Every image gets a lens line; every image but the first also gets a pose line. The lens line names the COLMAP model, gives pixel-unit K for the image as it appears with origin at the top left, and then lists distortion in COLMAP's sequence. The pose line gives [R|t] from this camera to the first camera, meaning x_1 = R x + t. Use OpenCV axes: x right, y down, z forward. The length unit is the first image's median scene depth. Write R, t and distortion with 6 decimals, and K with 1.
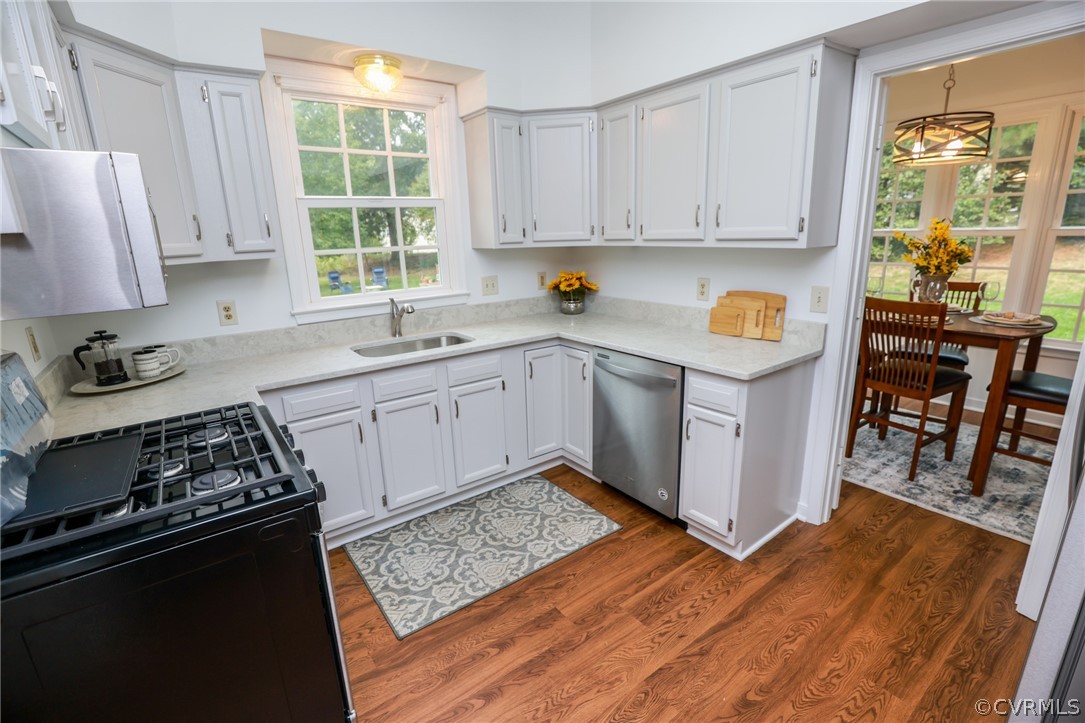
lens RADIAL K [[494.4, 0, 546.6], [0, 494.4, 364.8], [0, 0, 1]] dist [-0.030329, 0.002568]
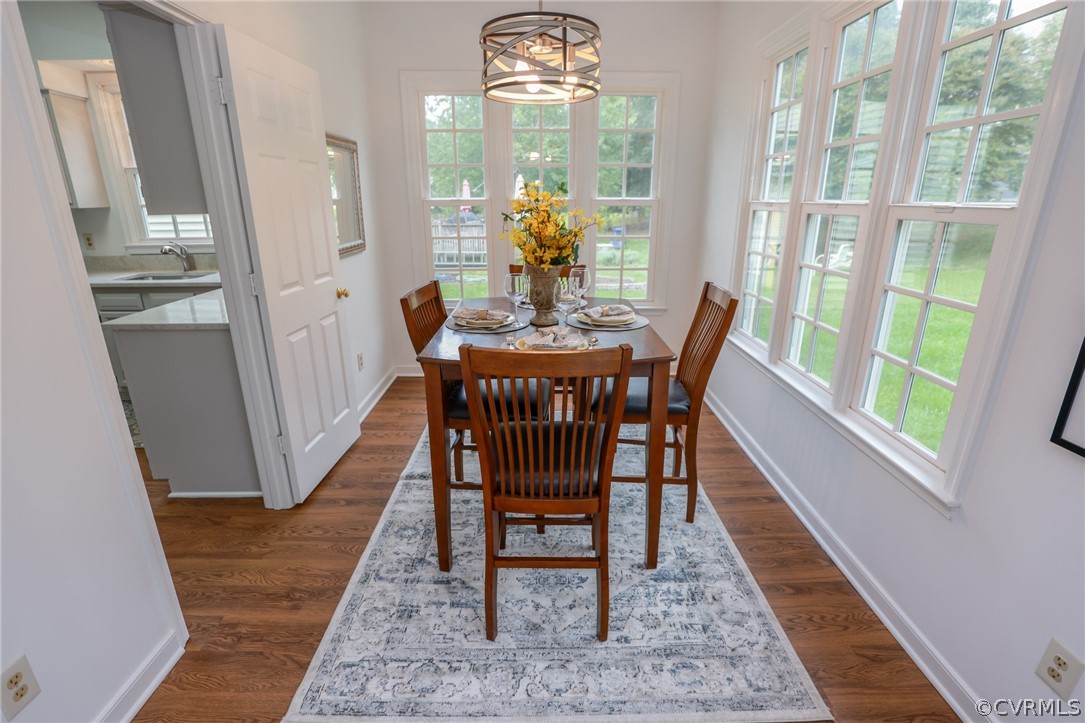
lens RADIAL K [[494.4, 0, 535.9], [0, 494.4, 361.6], [0, 0, 1]] dist [-0.030329, 0.002568]
pose [[0.810108, 0.209547, -0.547553, 1.467236], [-0.171887, 0.977794, 0.119892, -0.161831], [0.560517, -0.003008, 0.828137, 0.506084]]
